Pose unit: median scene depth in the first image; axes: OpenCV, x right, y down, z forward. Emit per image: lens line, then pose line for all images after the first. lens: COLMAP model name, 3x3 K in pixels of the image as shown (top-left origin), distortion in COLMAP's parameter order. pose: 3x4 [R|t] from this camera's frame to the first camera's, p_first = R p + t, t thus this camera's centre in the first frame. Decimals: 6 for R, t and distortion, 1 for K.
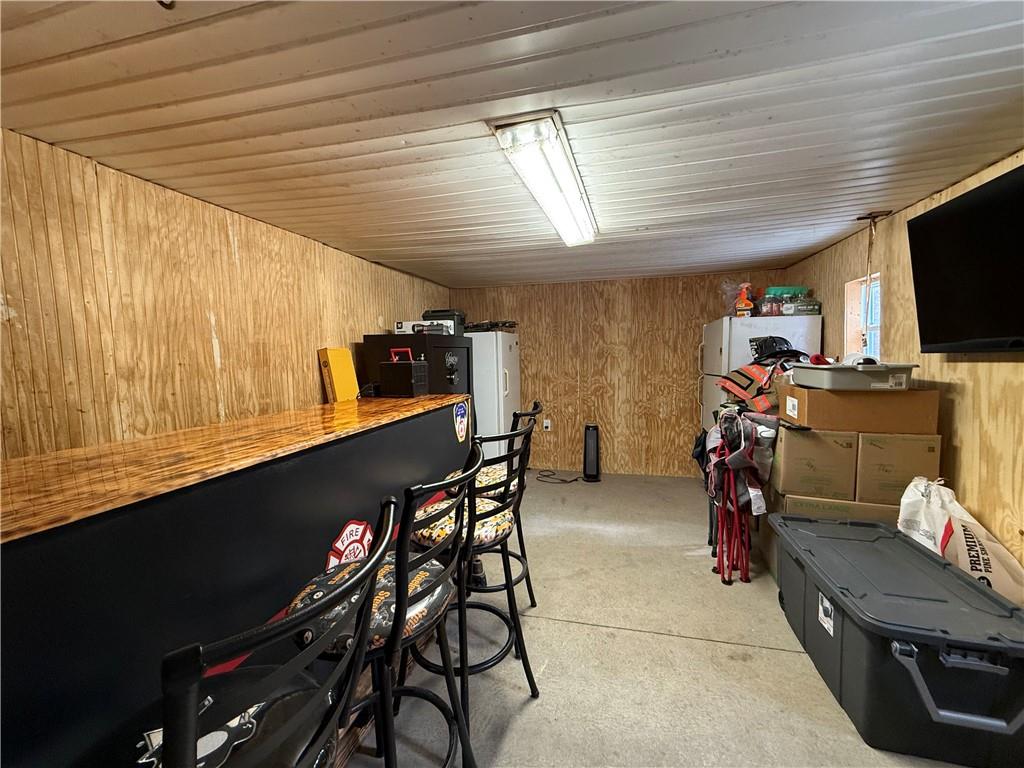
lens RADIAL K [[413.8, 0, 509.4], [0, 413.8, 386.4], [0, 0, 1]] dist [0.000654, 0.000402]
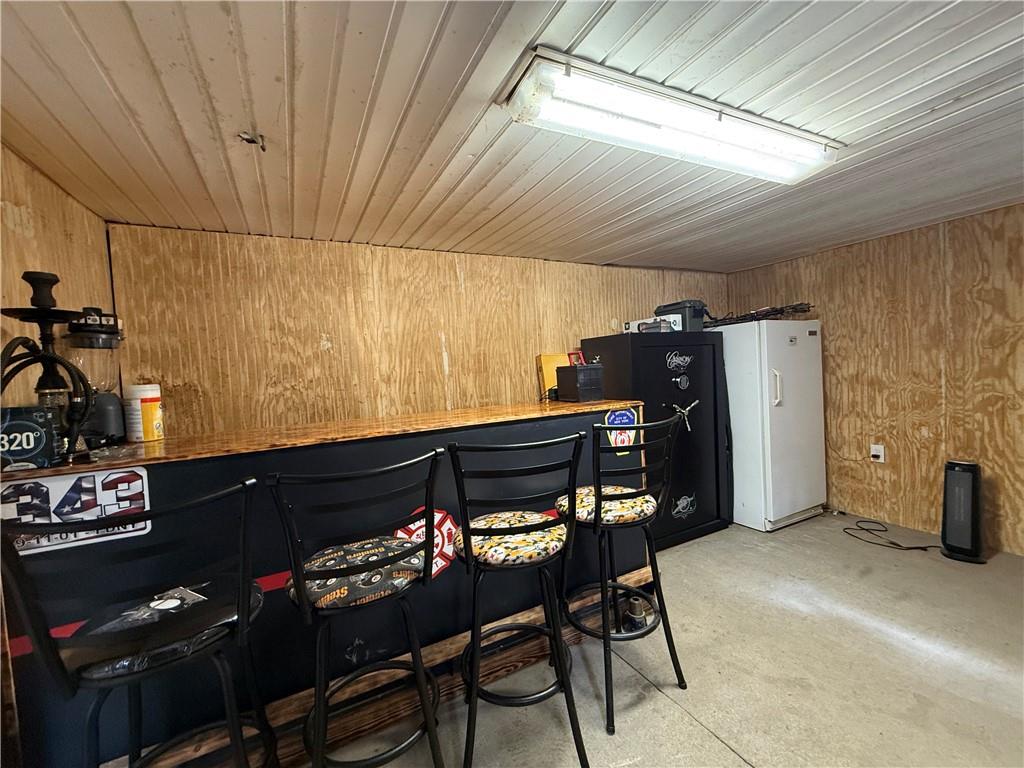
lens RADIAL K [[413.8, 0, 509.4], [0, 413.8, 386.4], [0, 0, 1]] dist [0.000654, 0.000402]
pose [[0.666965, 0.008699, -0.745038, 0.344239], [-0.014991, 0.999886, -0.001745, -0.005174], [0.744938, 0.012333, 0.667020, 0.223653]]
